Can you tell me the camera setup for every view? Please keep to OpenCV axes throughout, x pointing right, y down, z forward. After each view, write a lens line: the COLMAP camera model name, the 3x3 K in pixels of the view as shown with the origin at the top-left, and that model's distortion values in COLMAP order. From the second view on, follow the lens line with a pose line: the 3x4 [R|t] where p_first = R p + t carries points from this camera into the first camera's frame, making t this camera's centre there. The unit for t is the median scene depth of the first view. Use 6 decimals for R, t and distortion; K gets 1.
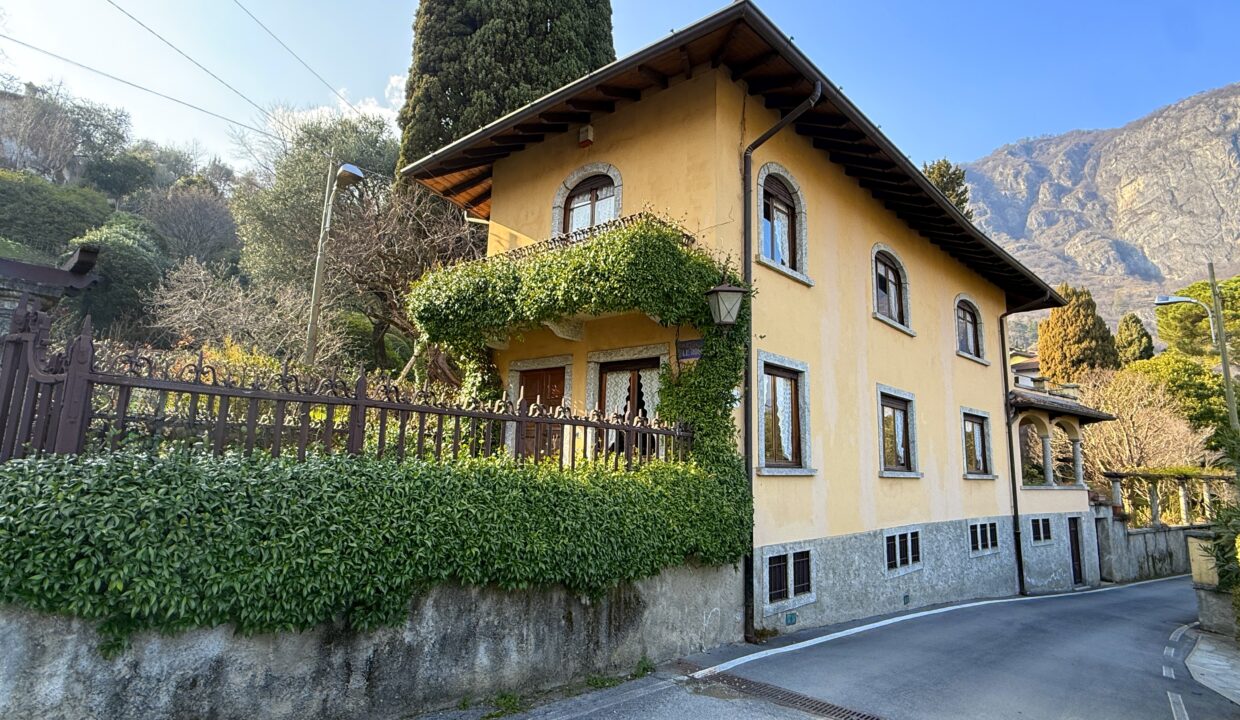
lens RADIAL K [[615.0, 0, 619.7], [0, 615.0, 363.6], [0, 0, 1]] dist [-0.003304, -0.000799]
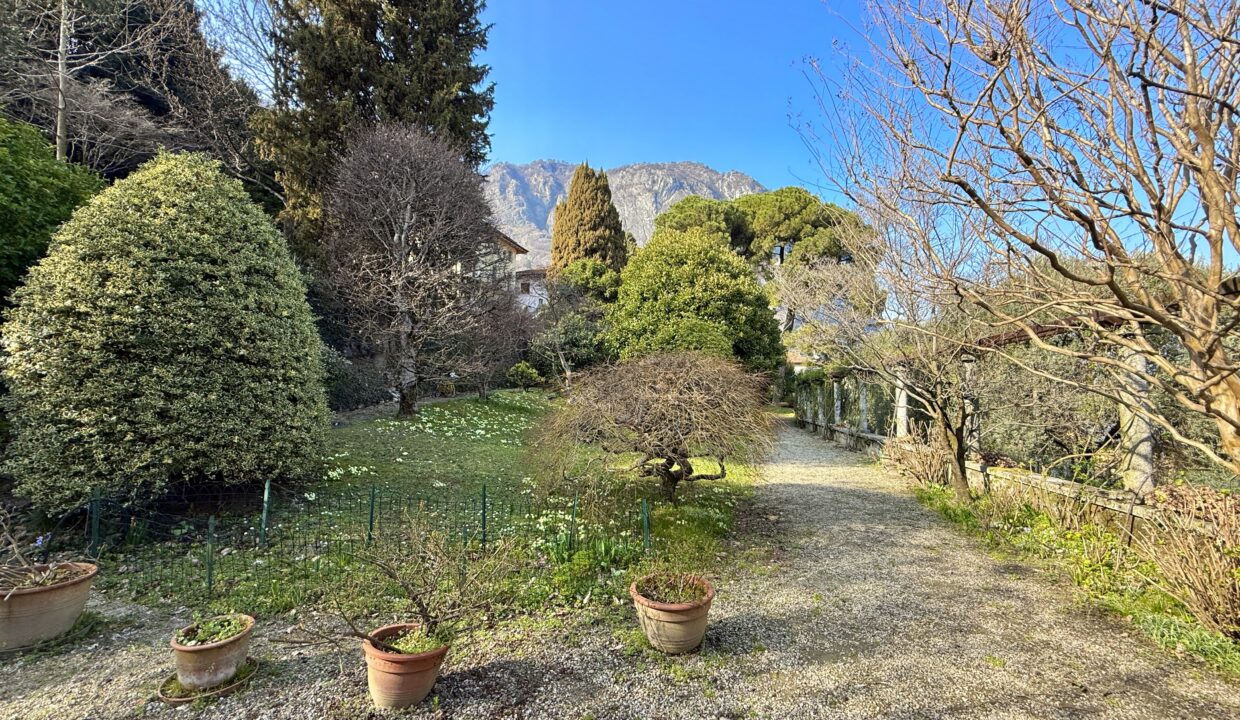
lens RADIAL K [[495.0, 0, 618.8], [0, 495.0, 360.2], [0, 0, 1]] dist [0.000027, 0.000001]
pose [[0.730130, 0.032765, 0.682522, 0.309684], [-0.102731, 0.992760, 0.062239, 0.095908], [-0.675541, -0.115558, 0.728210, 0.452350]]
